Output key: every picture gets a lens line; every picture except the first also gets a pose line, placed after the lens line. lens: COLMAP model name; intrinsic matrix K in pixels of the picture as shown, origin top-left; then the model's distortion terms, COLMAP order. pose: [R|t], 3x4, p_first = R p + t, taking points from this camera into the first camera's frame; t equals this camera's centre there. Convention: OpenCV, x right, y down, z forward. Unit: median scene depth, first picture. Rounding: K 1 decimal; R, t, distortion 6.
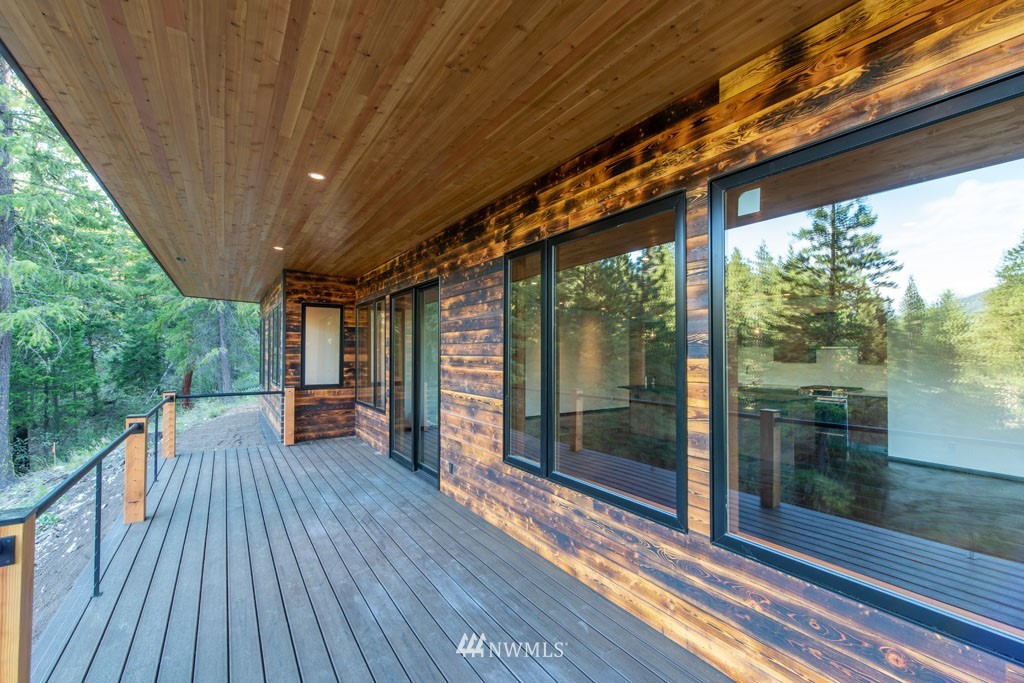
lens RADIAL K [[451.3, 0, 517.8], [0, 451.3, 344.6], [0, 0, 1]] dist [-0.000223, -0.000086]
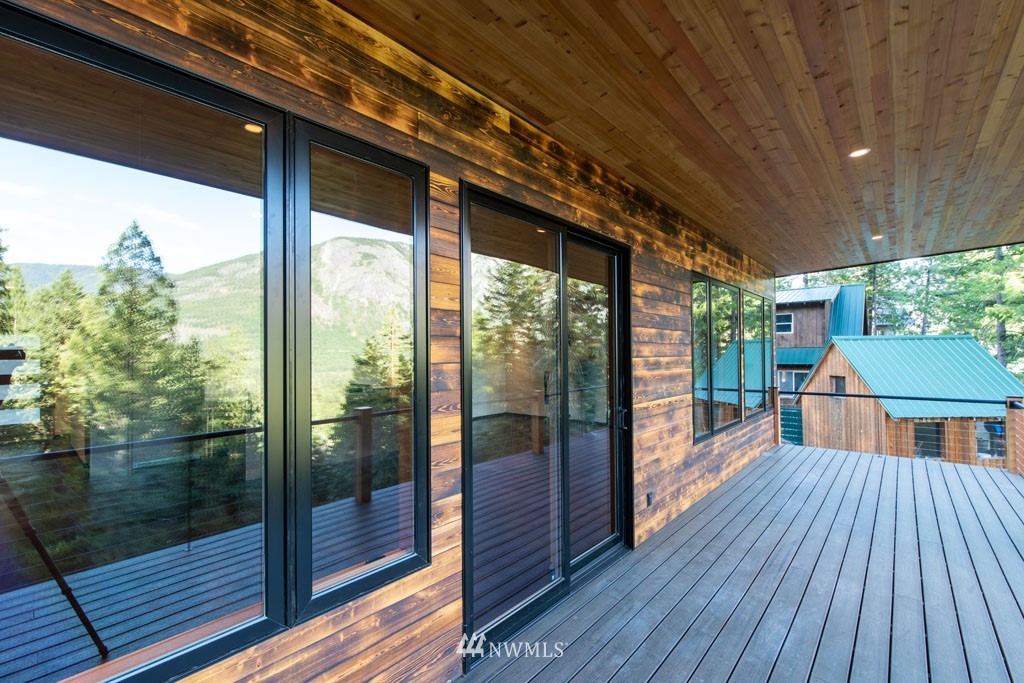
lens RADIAL K [[445.0, 0, 515.1], [0, 445.0, 350.4], [0, 0, 1]] dist [-0.000322, 0.000277]
pose [[-0.275555, 0.013050, 0.961197, -0.894577], [-0.006806, 0.999856, -0.015526, 0.027350], [-0.961261, -0.010820, -0.275426, 1.542731]]
